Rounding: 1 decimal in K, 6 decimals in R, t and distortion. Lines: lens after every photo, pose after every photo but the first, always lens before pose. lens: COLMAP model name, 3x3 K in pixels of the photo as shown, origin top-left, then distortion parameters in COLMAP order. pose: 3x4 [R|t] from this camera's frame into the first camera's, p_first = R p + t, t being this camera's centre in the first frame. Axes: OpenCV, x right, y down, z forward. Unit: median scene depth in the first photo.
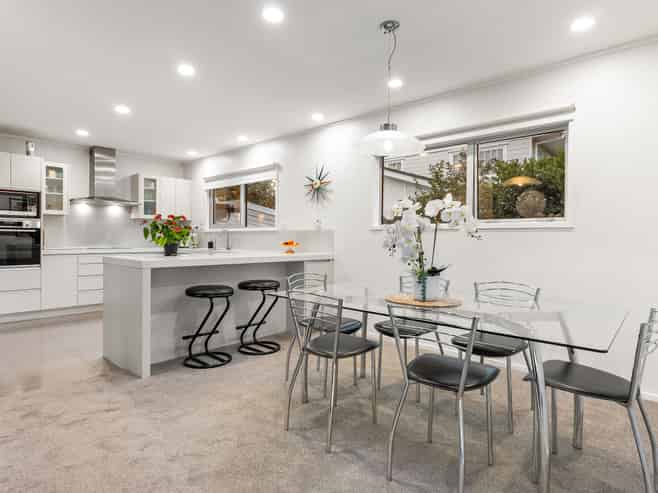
lens RADIAL K [[366.0, 0, 329.0], [0, 366.0, 246.5], [0, 0, 1]] dist [0.000628, 0.000395]
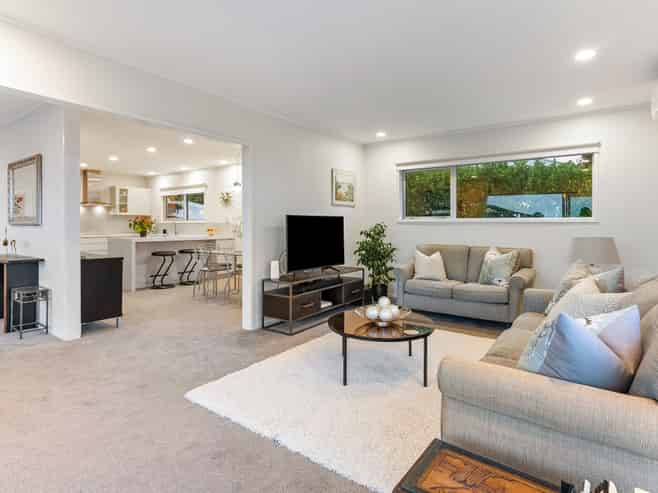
lens RADIAL K [[369.0, 0, 330.9], [0, 369.0, 227.7], [0, 0, 1]] dist [0.003105, 0.000255]
pose [[0.994139, -0.008747, 0.107756, 0.253160], [0.010024, 0.999886, -0.011319, 0.005386], [-0.107645, 0.012333, 0.994113, -0.762756]]
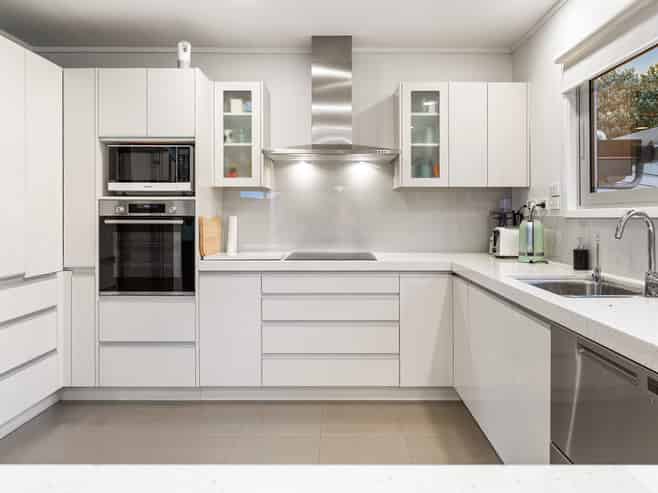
lens RADIAL K [[468.6, 0, 330.9], [0, 468.6, 206.2], [0, 0, 1]] dist [0.003925, 0.002049]
pose [[0.676650, -0.018992, -0.736059, -0.199699], [-0.011130, 0.999289, -0.036015, -0.039696], [0.736220, 0.032562, 0.675958, 0.663270]]
